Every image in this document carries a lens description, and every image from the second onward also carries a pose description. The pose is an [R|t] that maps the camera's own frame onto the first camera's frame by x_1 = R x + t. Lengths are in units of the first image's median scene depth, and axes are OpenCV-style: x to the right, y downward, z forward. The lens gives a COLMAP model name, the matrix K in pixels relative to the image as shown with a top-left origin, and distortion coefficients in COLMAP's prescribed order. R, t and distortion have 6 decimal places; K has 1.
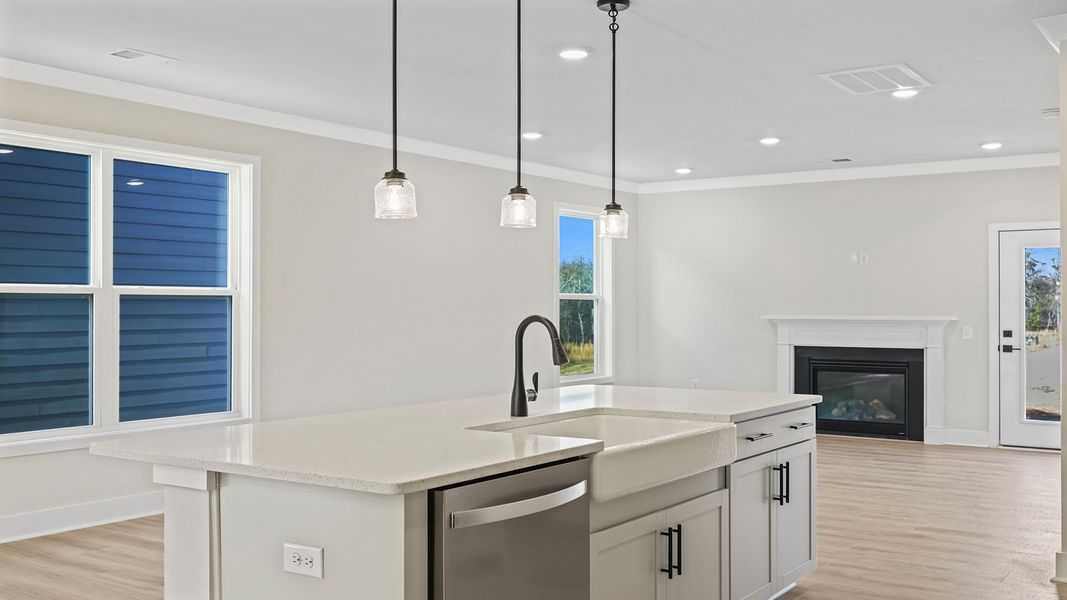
lens RADIAL K [[1041.6, 0, 533.1], [0, 1041.6, 301.5], [0, 0, 1]] dist [-0.015188, 0.000000]
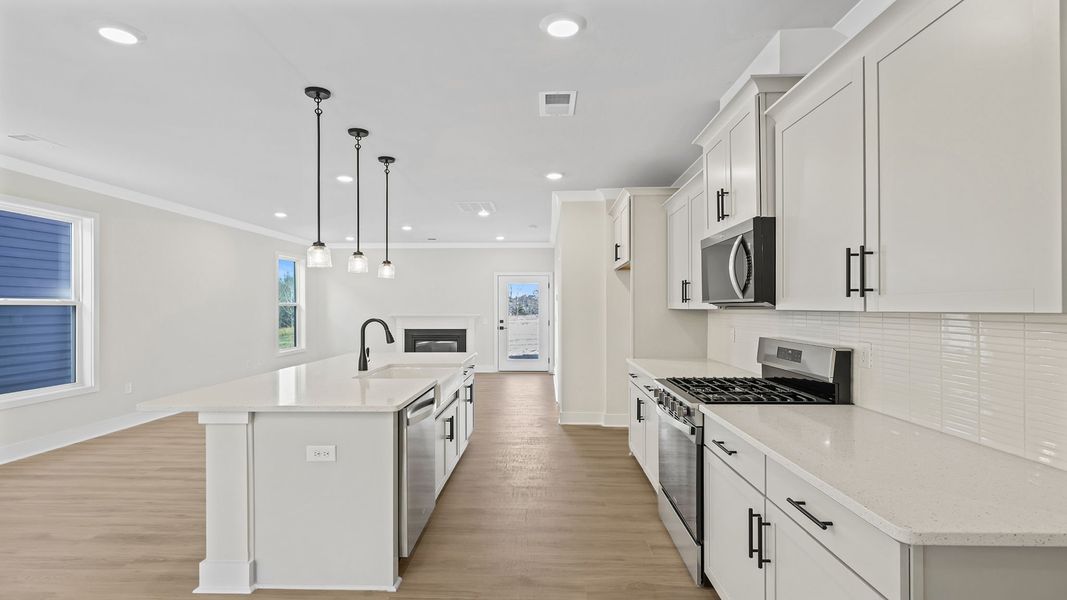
lens RADIAL K [[531.8, 0, 530.7], [0, 531.8, 306.2], [0, 0, 1]] dist [0.001201, 0.000861]
pose [[0.839377, -0.000138, 0.543549, -0.175356], [-0.001294, 0.999997, 0.002252, -0.007085], [-0.543547, -0.002593, 0.839374, 0.000200]]
